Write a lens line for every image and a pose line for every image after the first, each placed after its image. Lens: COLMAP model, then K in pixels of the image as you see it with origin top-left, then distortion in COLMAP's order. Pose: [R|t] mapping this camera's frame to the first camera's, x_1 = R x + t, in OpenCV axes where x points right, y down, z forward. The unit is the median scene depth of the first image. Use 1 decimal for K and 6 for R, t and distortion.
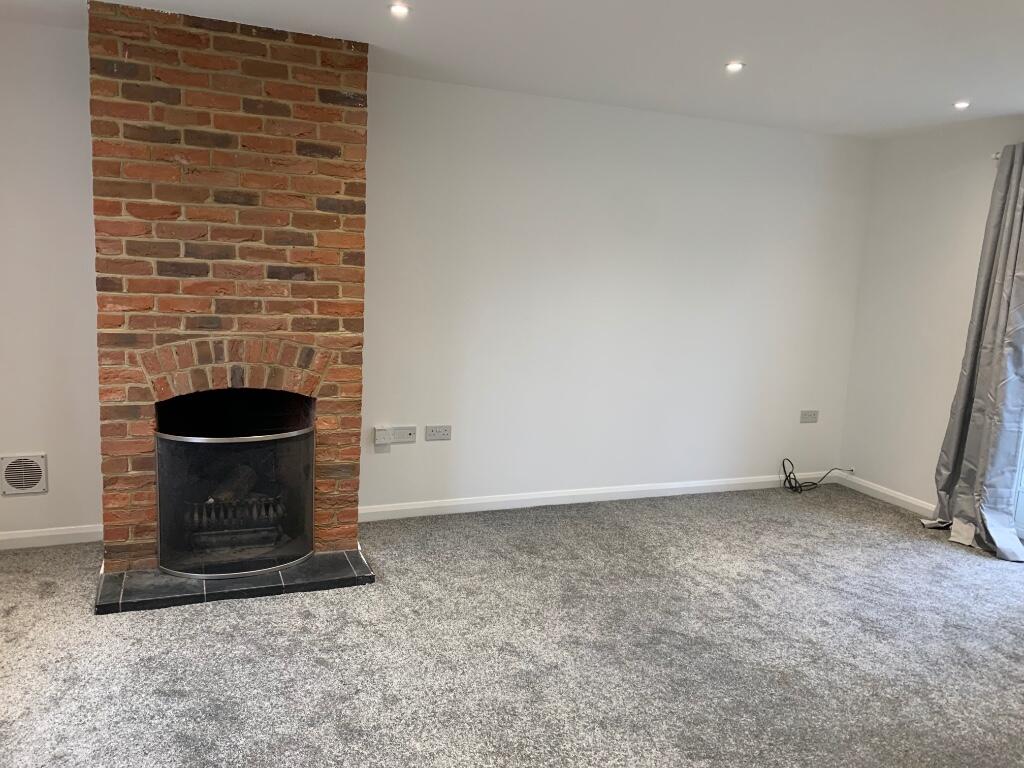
lens RADIAL K [[771.7, 0, 512.0], [0, 771.7, 384.0], [0, 0, 1]] dist [0.001475, -0.010483]
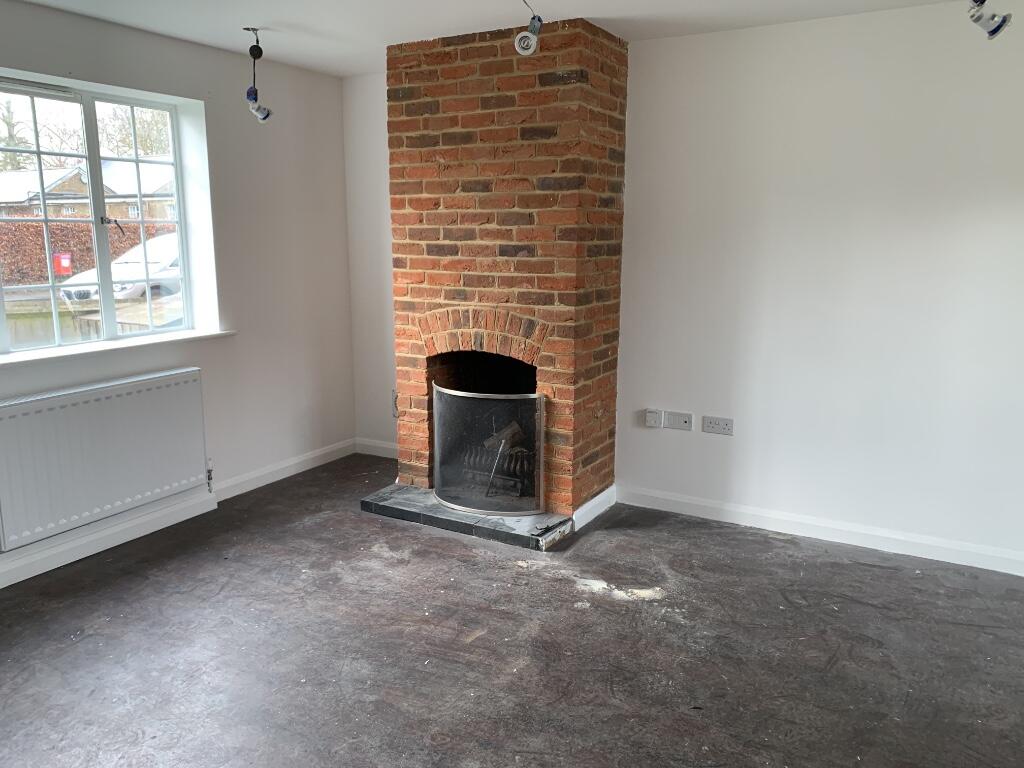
lens RADIAL K [[771.7, 0, 512.0], [0, 771.7, 384.0], [0, 0, 1]] dist [0.001475, -0.010483]
pose [[0.605669, 0.110854, -0.787957, 0.613860], [-0.092720, 0.993335, 0.068477, -0.031182], [0.790296, 0.031585, 0.611910, 0.343356]]
